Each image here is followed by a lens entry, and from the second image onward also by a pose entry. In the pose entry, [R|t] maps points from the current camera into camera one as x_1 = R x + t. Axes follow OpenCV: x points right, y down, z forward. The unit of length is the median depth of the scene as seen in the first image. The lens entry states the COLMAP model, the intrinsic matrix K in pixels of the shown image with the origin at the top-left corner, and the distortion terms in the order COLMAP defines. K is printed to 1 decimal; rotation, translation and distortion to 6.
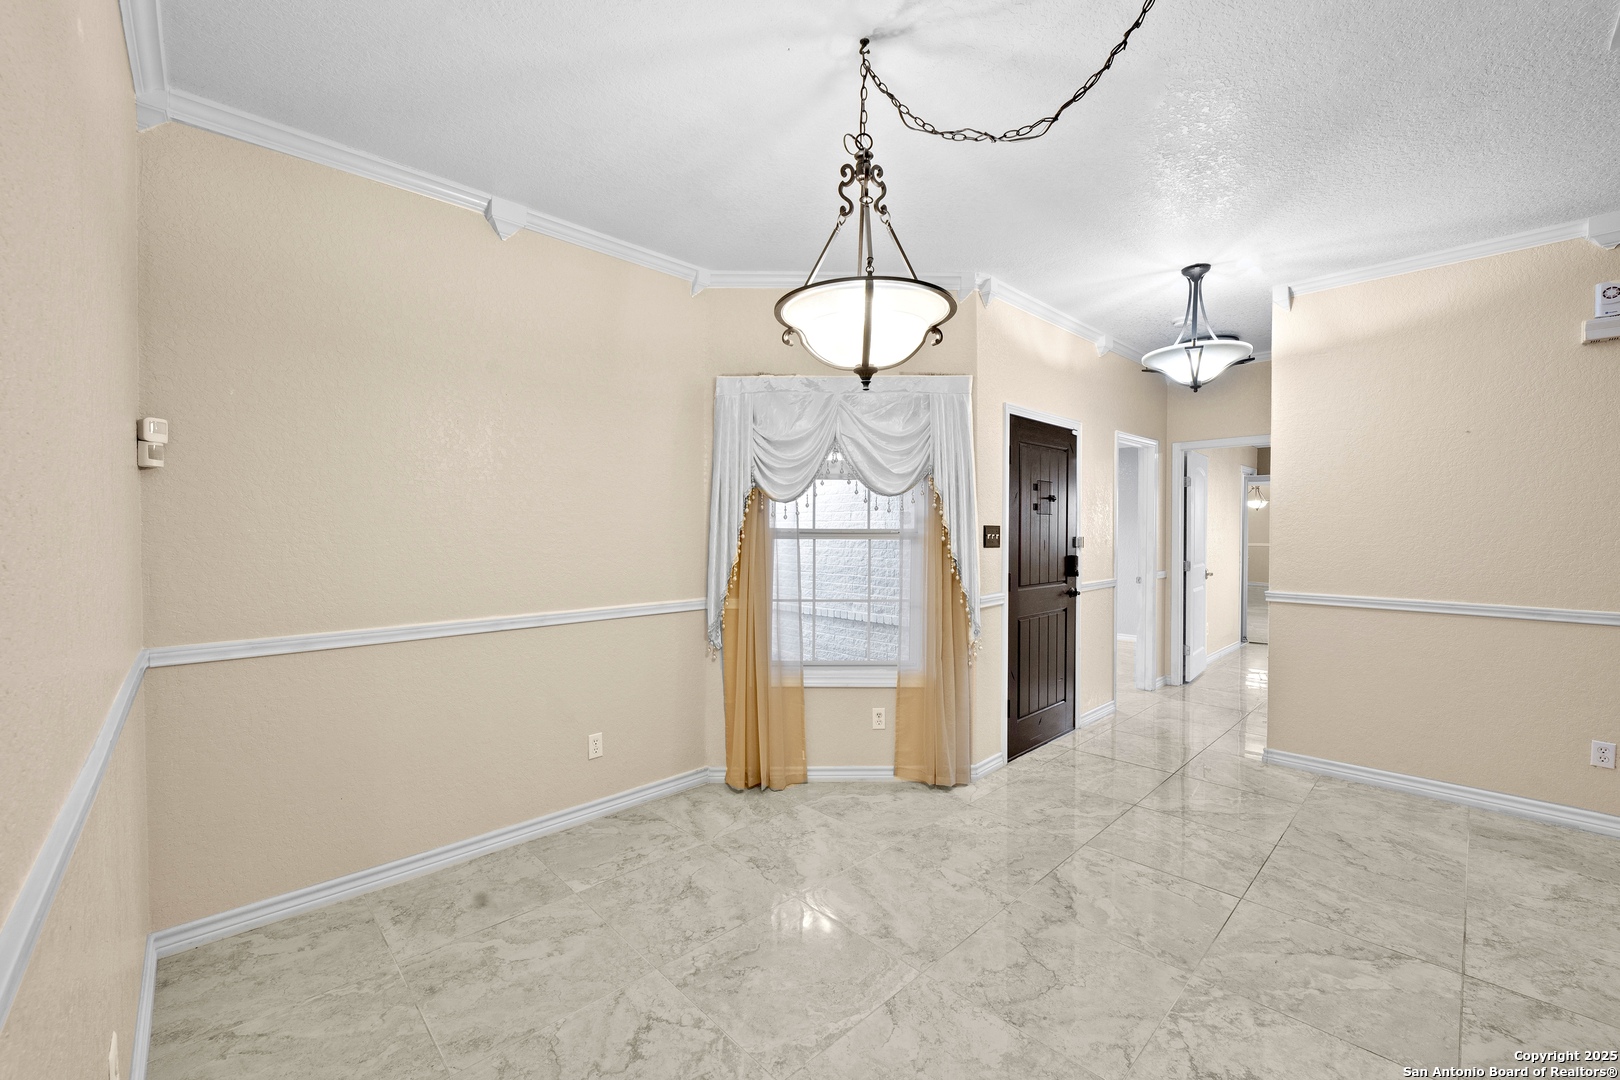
lens RADIAL K [[649.1, 0, 807.4], [0, 649.1, 537.5], [0, 0, 1]] dist [-0.019042, 0.002578]
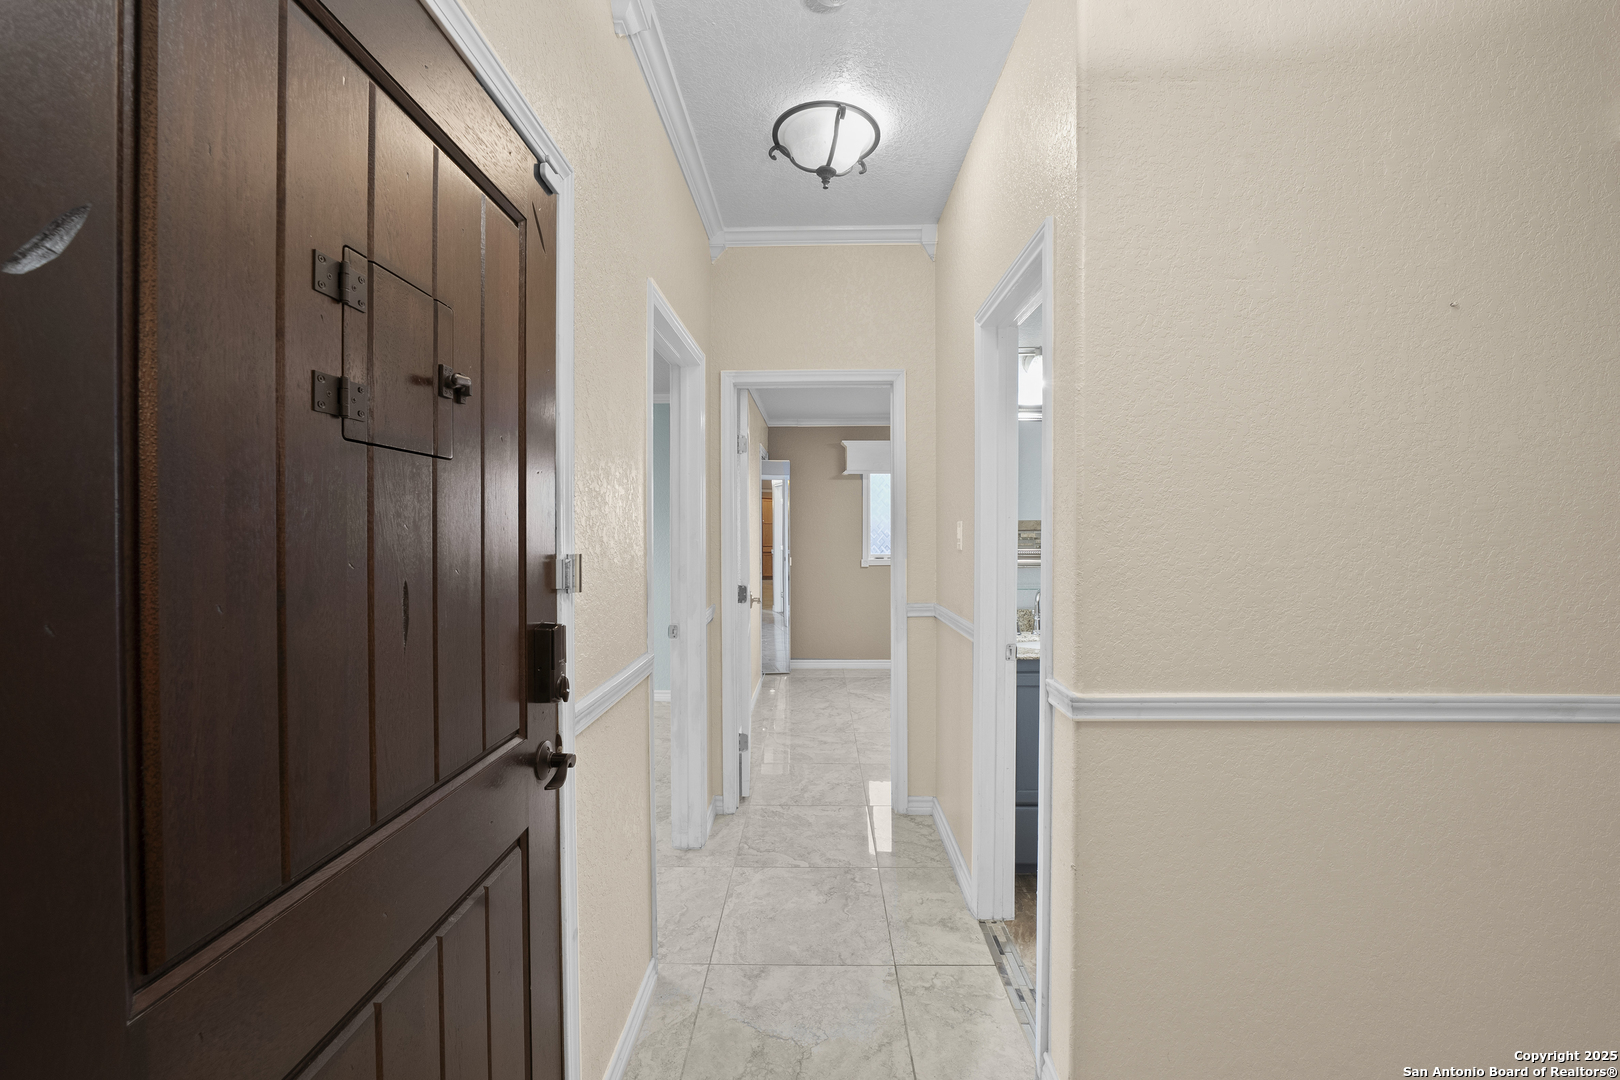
lens RADIAL K [[649.1, 0, 808.4], [0, 649.1, 539.2], [0, 0, 1]] dist [-0.019042, 0.002578]
pose [[0.704454, -0.010349, 0.709674, 0.291588], [0.008945, 0.999944, 0.005704, -0.008662], [-0.709693, 0.002330, 0.704507, 0.721287]]
